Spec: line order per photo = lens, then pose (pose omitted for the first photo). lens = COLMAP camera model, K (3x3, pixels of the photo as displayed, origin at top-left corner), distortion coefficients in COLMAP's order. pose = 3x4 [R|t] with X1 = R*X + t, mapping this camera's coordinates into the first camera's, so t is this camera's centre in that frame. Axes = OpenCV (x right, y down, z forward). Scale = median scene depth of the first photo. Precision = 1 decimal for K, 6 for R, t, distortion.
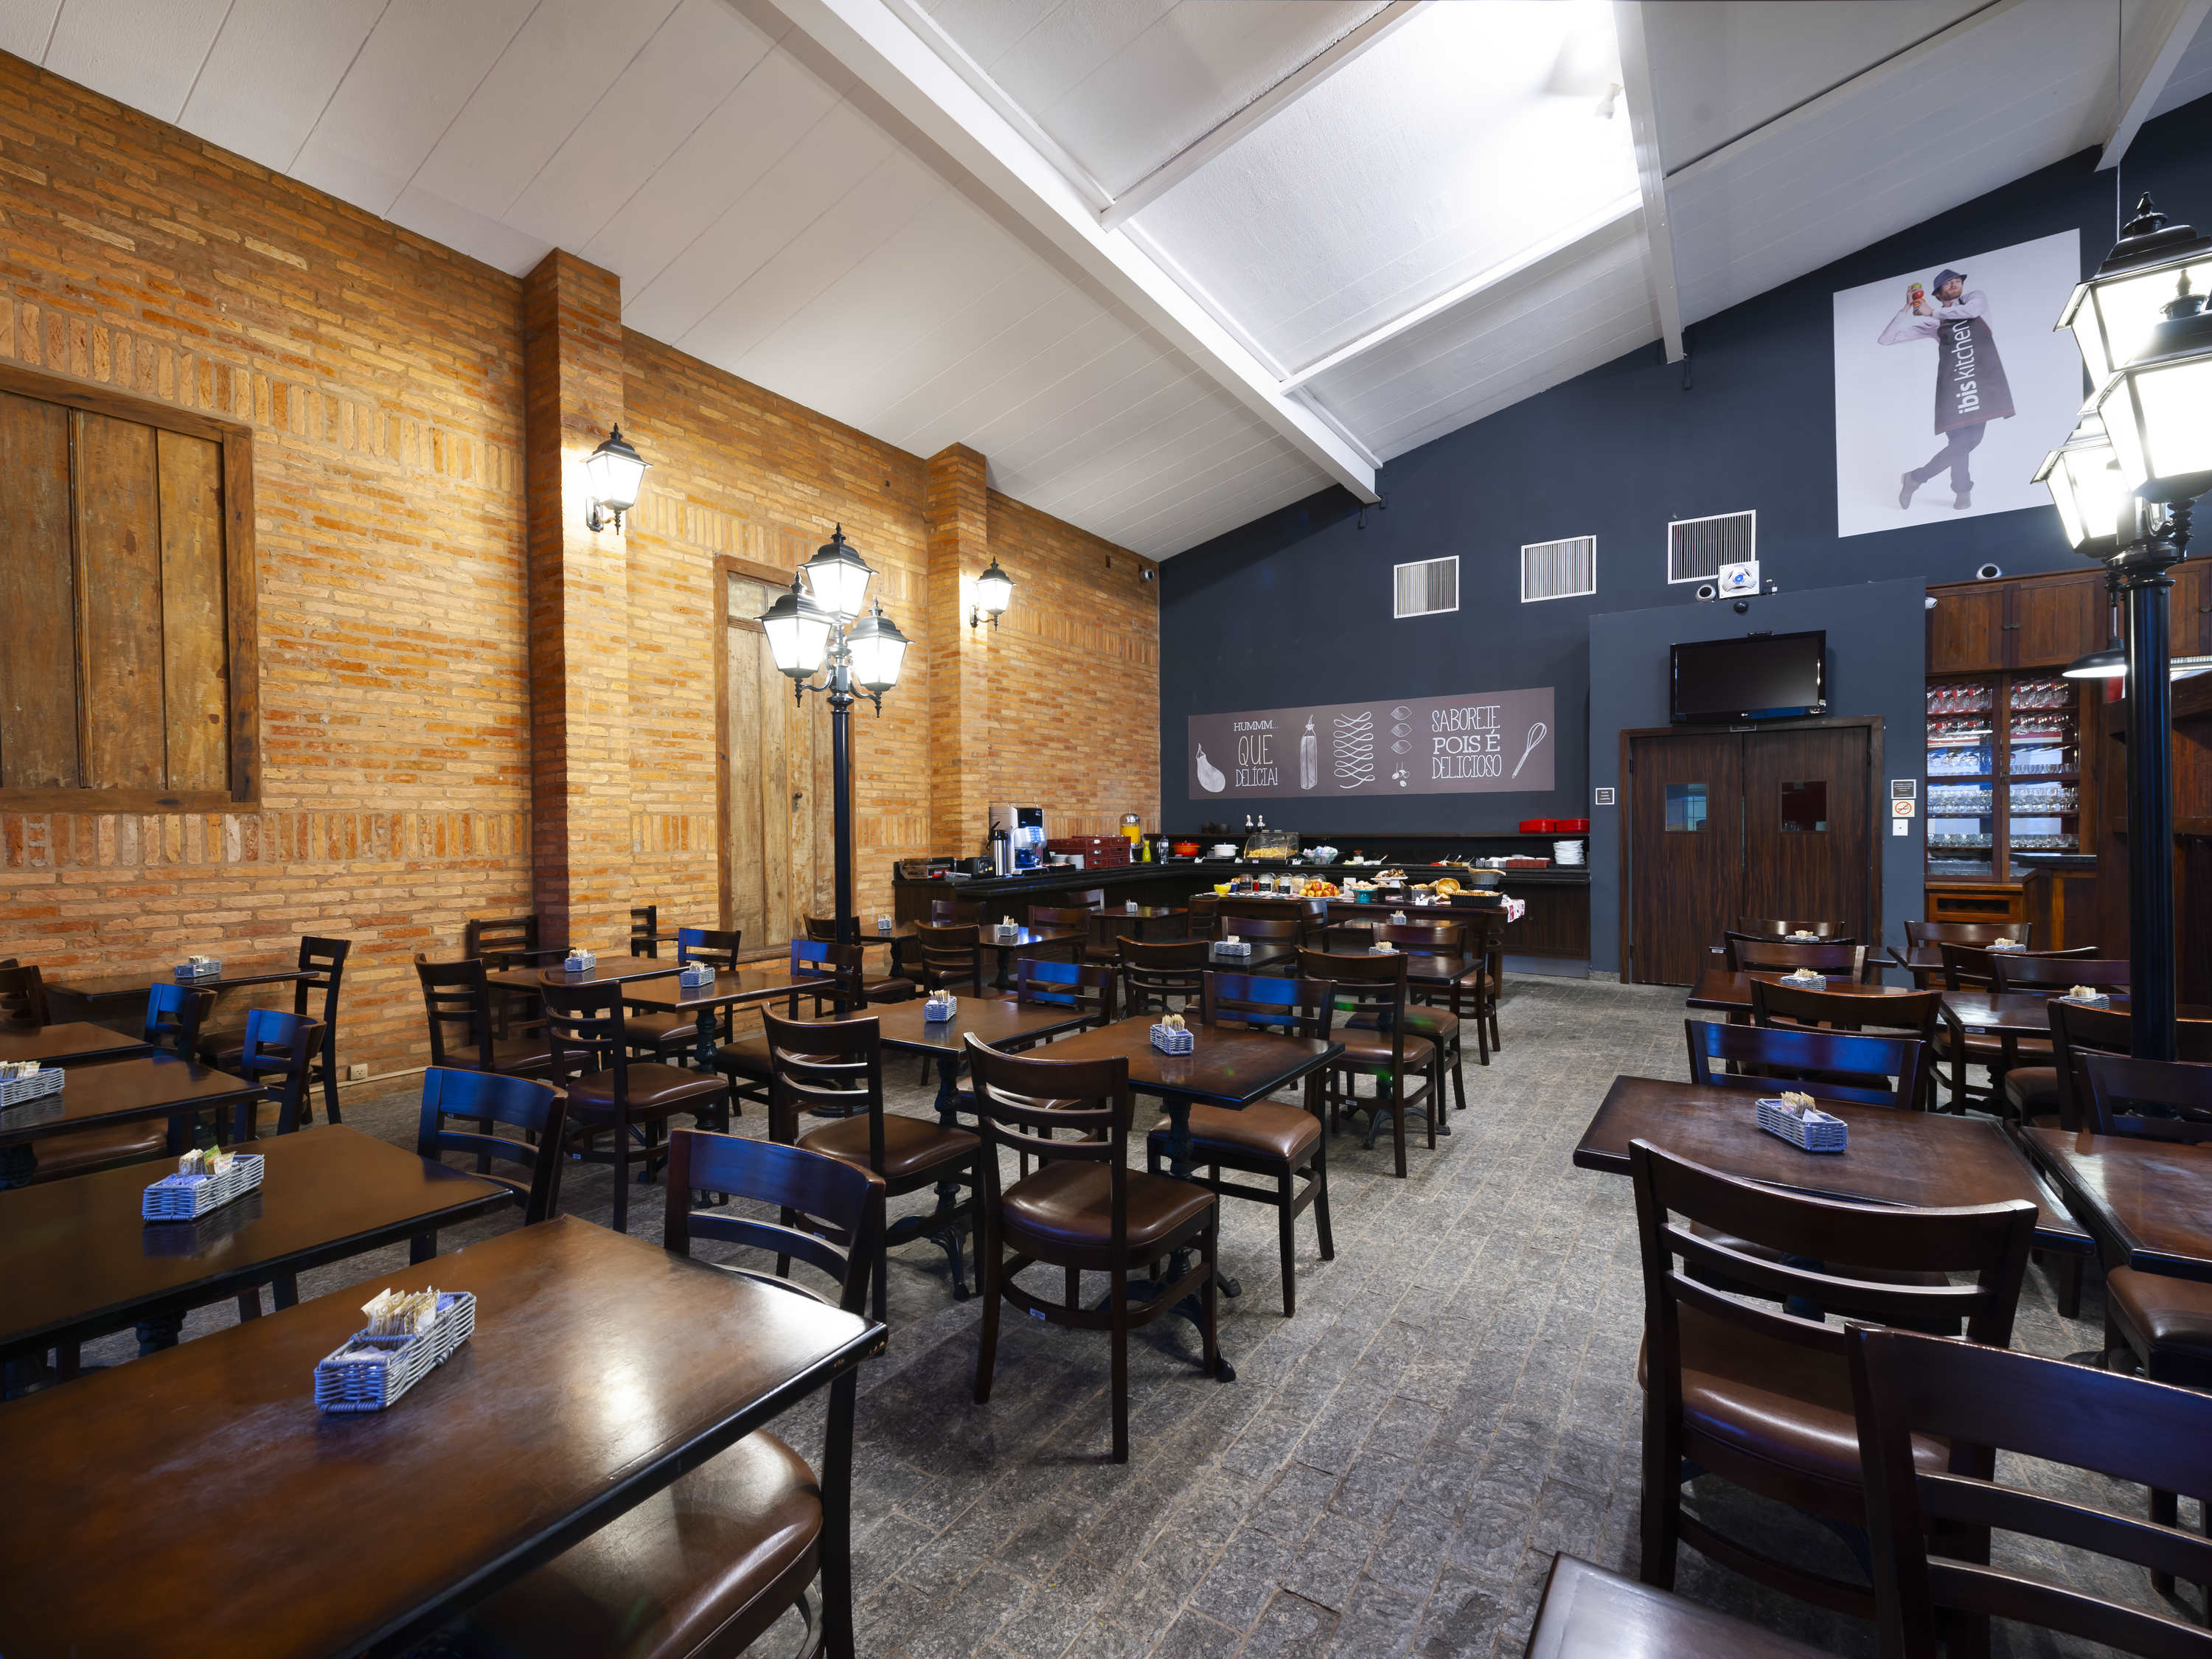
lens RADIAL K [[895.6, 0, 1104.0], [0, 895.6, 834.4], [0, 0, 1]] dist [-0.002451, -0.000875]
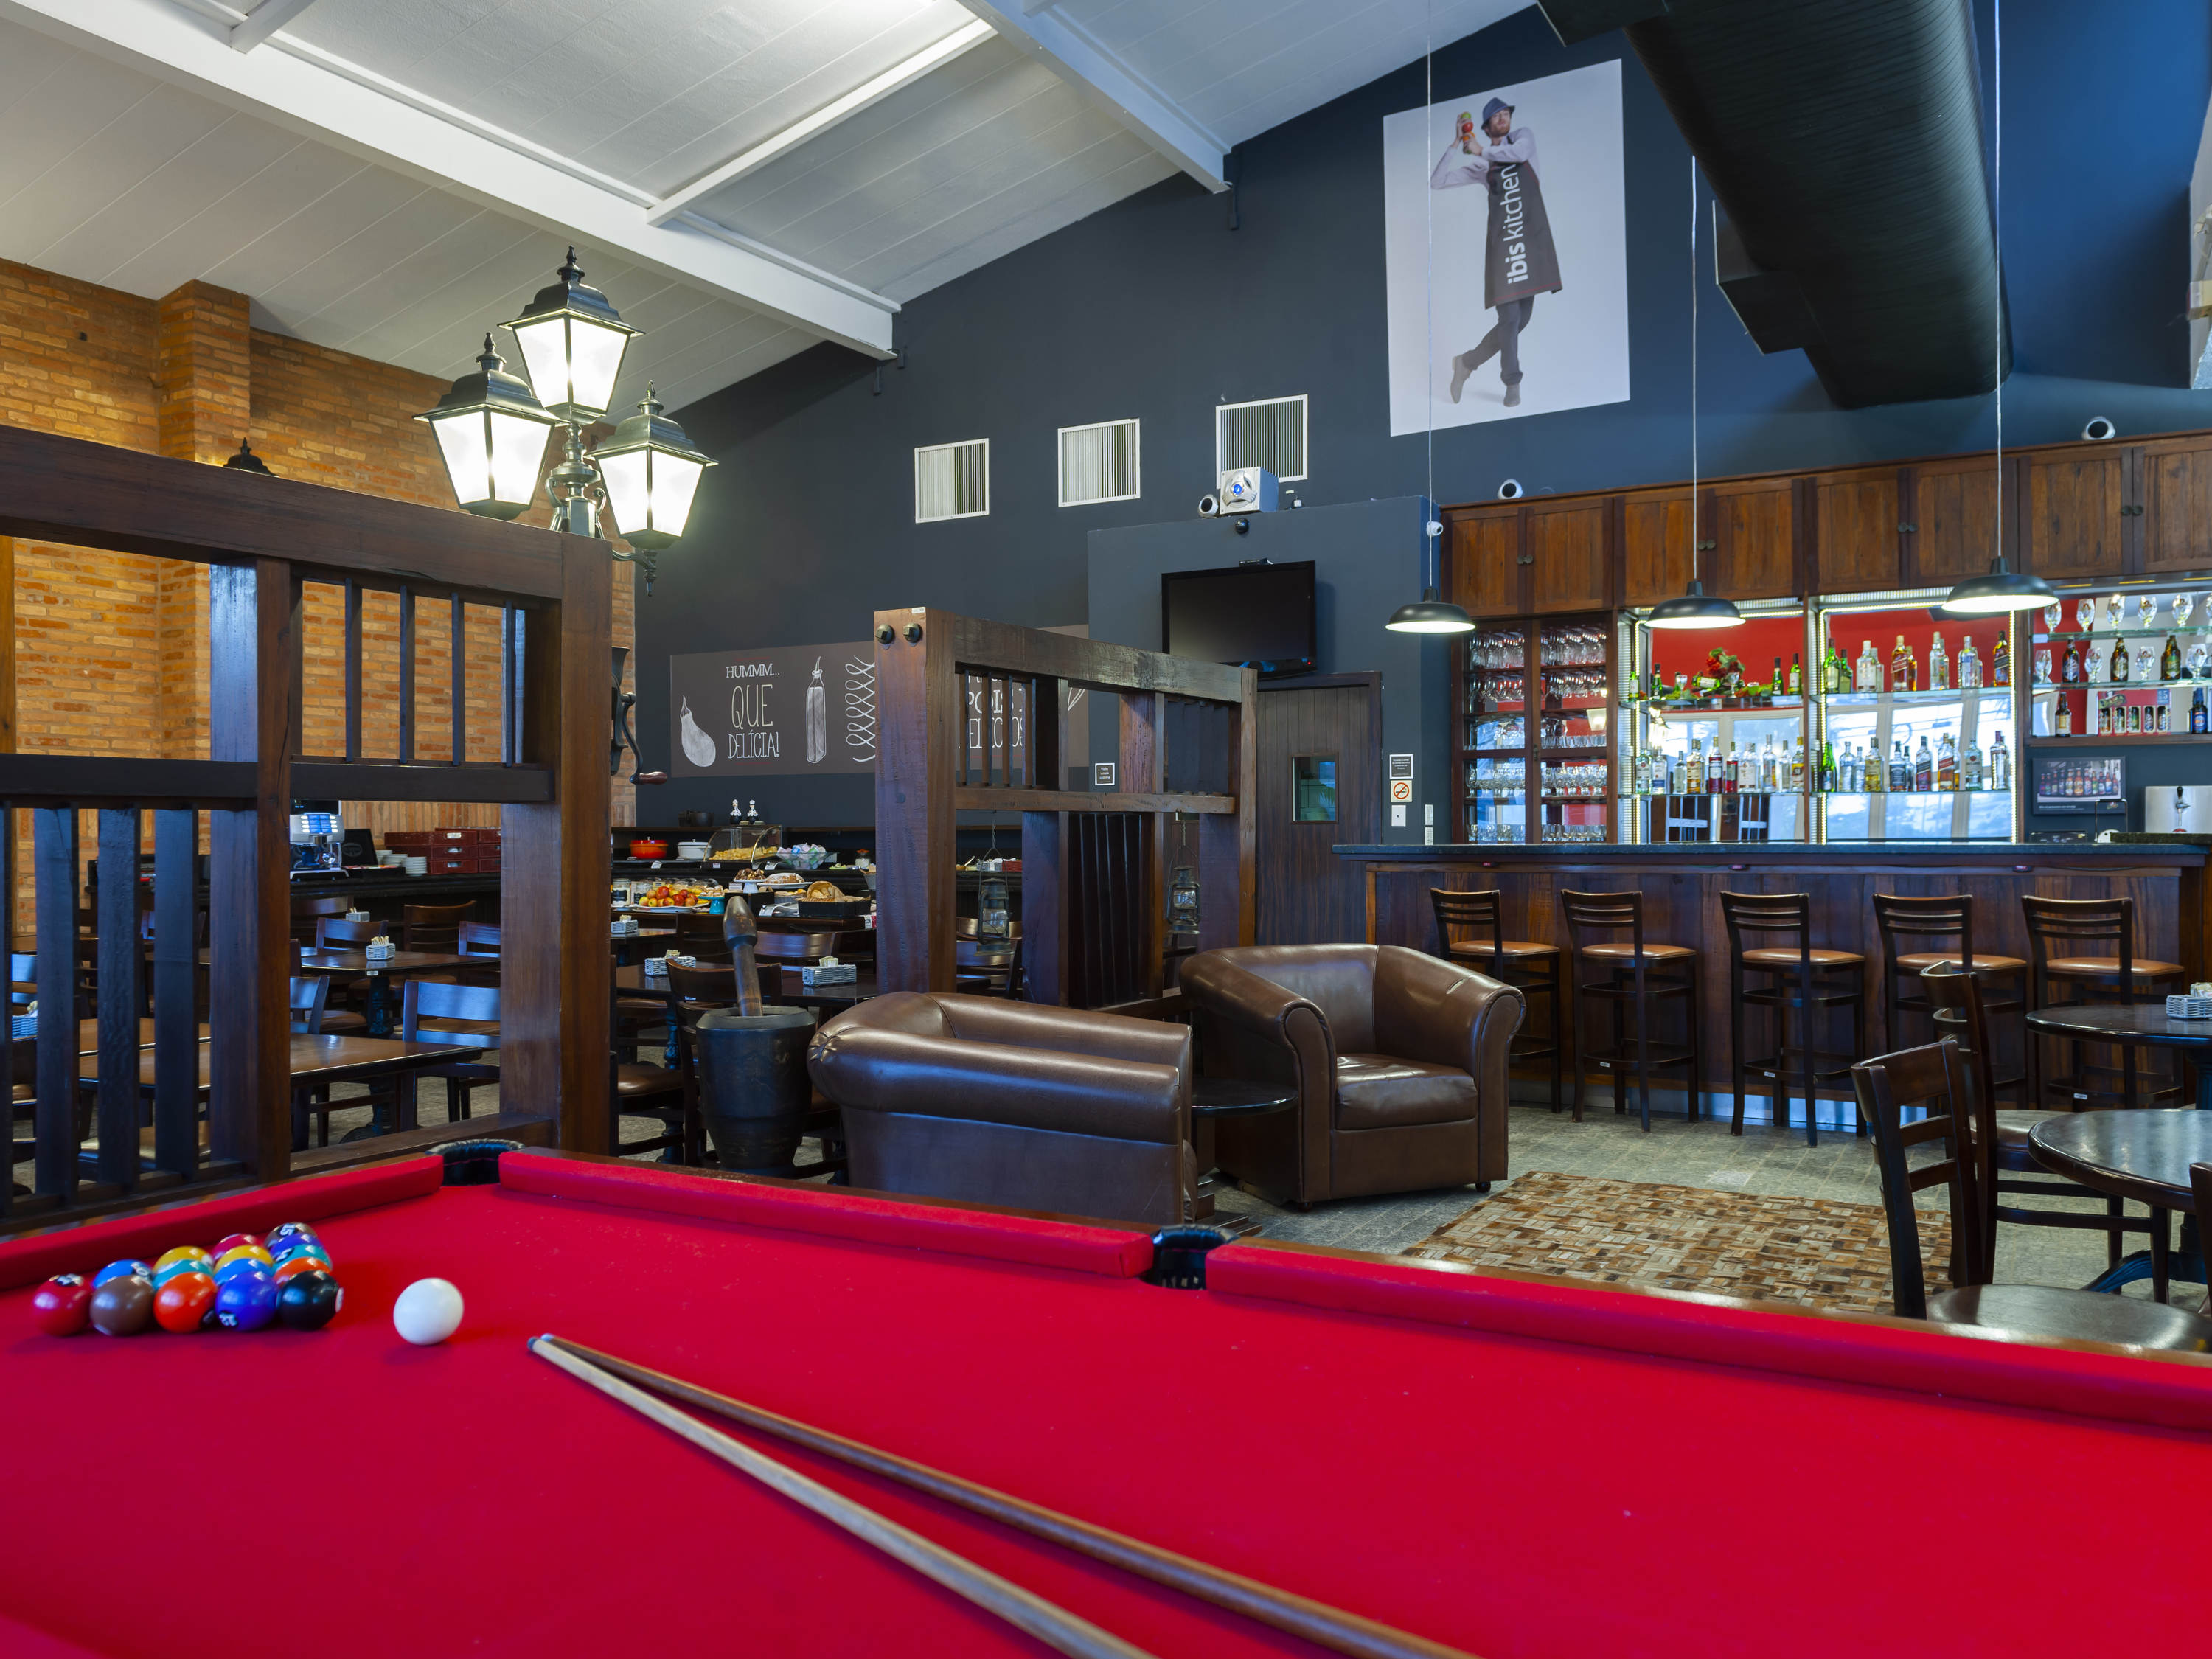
lens RADIAL K [[1559.0, 0, 1111.2], [0, 1559.0, 826.1], [0, 0, 1]] dist [-0.003352, -0.010371]
pose [[0.997222, 0.003218, 0.074411, 0.479138], [-0.002415, 0.999938, -0.010883, 0.014785], [-0.074442, 0.010673, 0.997168, -0.297412]]
